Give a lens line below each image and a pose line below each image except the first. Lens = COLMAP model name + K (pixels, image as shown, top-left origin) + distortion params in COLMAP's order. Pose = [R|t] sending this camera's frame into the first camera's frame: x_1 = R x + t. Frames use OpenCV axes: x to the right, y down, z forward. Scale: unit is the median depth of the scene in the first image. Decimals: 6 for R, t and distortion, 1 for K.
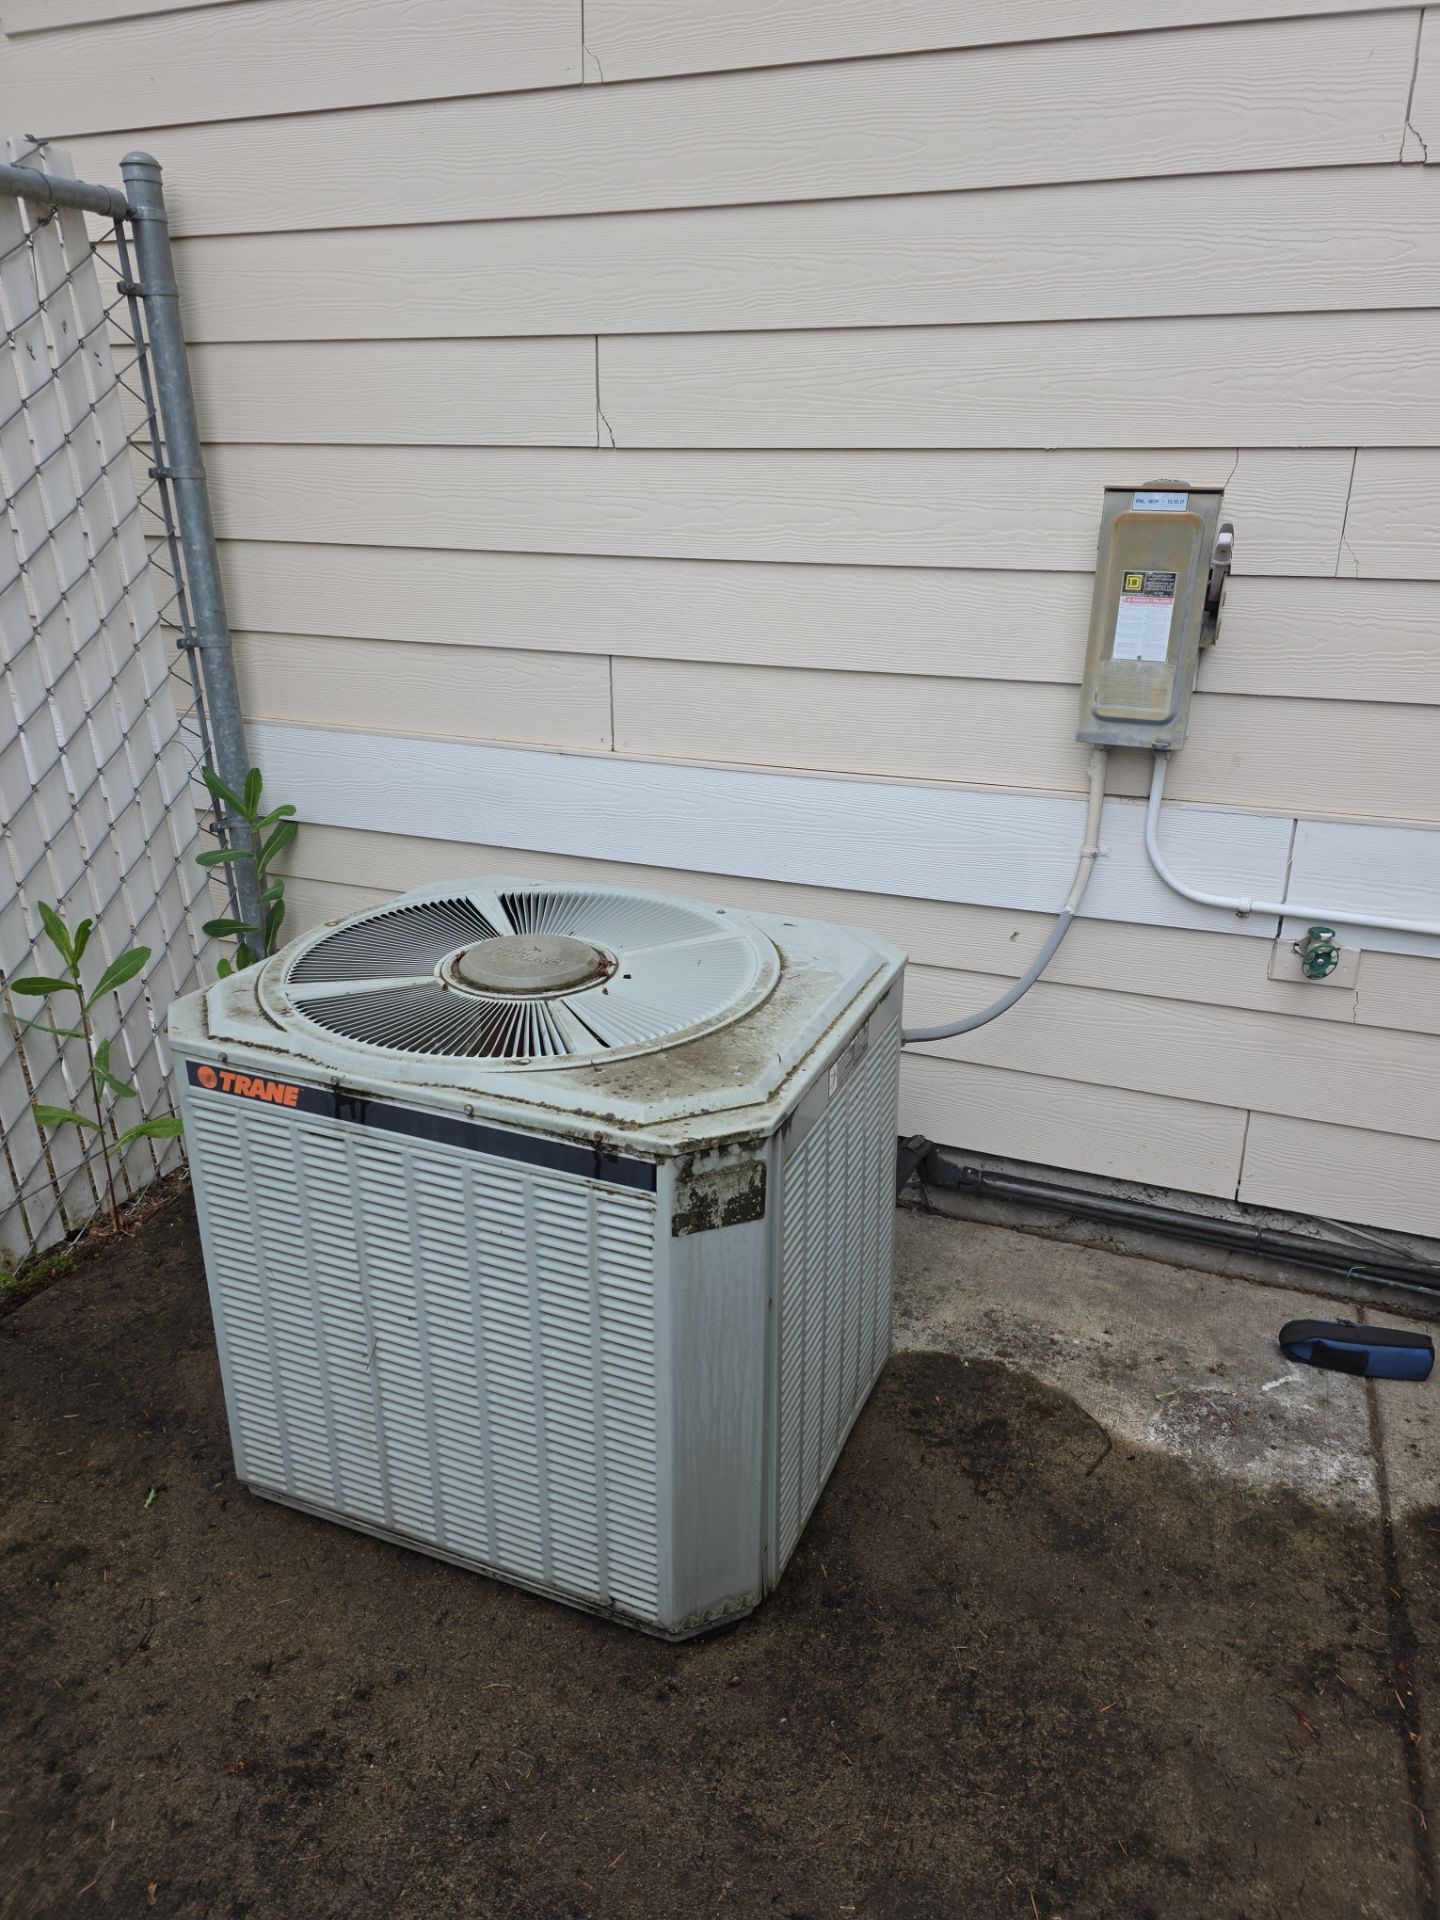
lens RADIAL K [[1319.2, 0, 729.4], [0, 1319.2, 962.8], [0, 0, 1]] dist [0.015521, -0.034734]
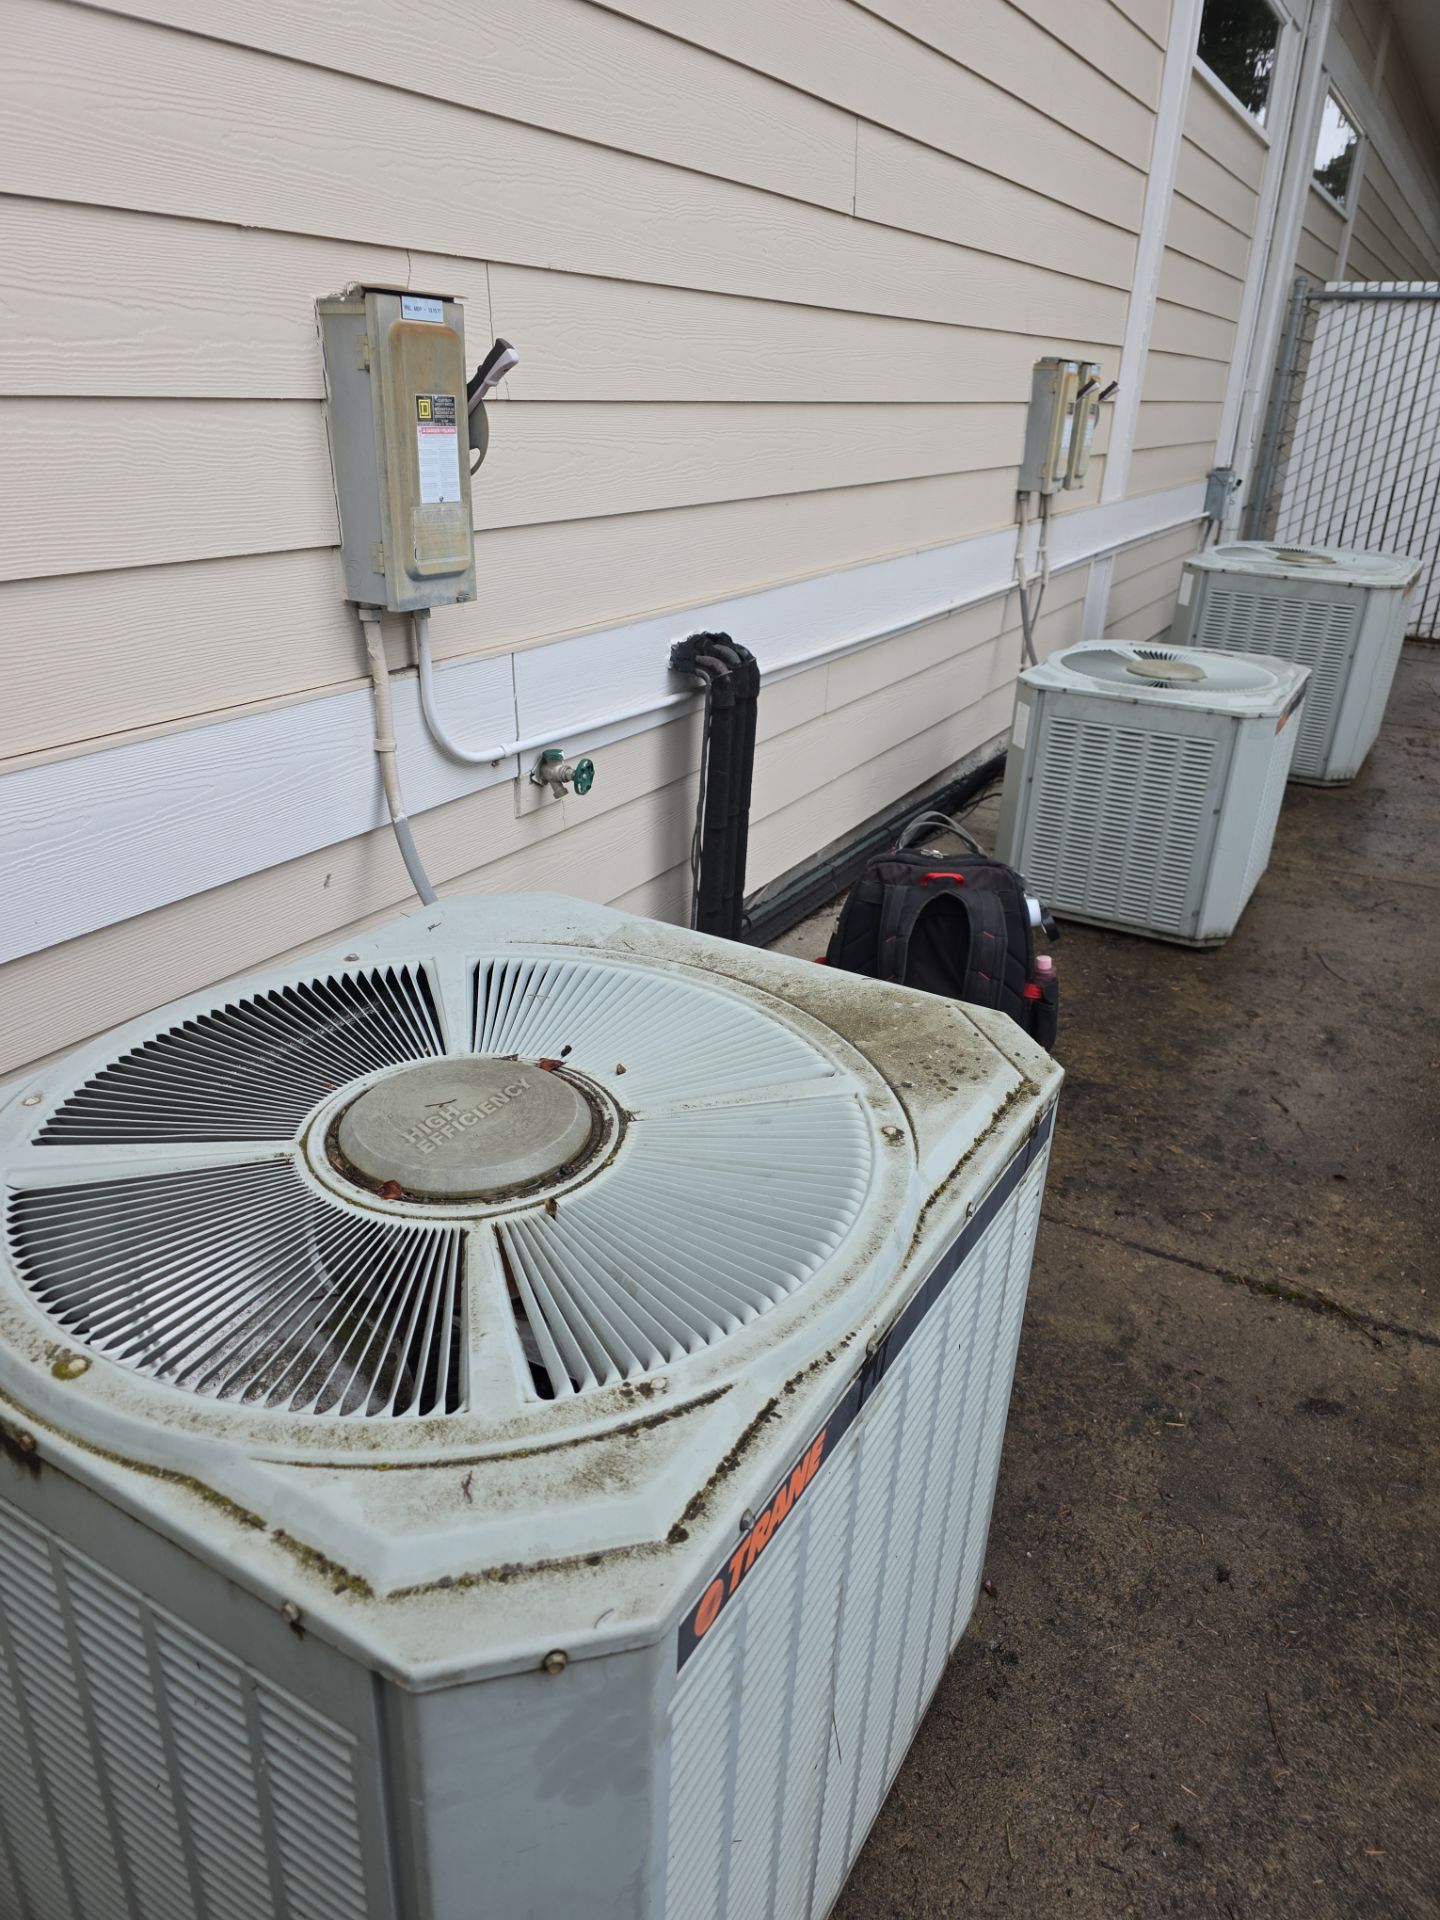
lens RADIAL K [[1316.1, 0, 756.5], [0, 1316.1, 968.4], [0, 0, 1]] dist [0.038705, -0.054356]
pose [[0.105640, -0.405081, 0.908157, -0.583581], [0.309768, 0.881231, 0.357038, -0.207208], [-0.944925, 0.243601, 0.218574, 0.694944]]
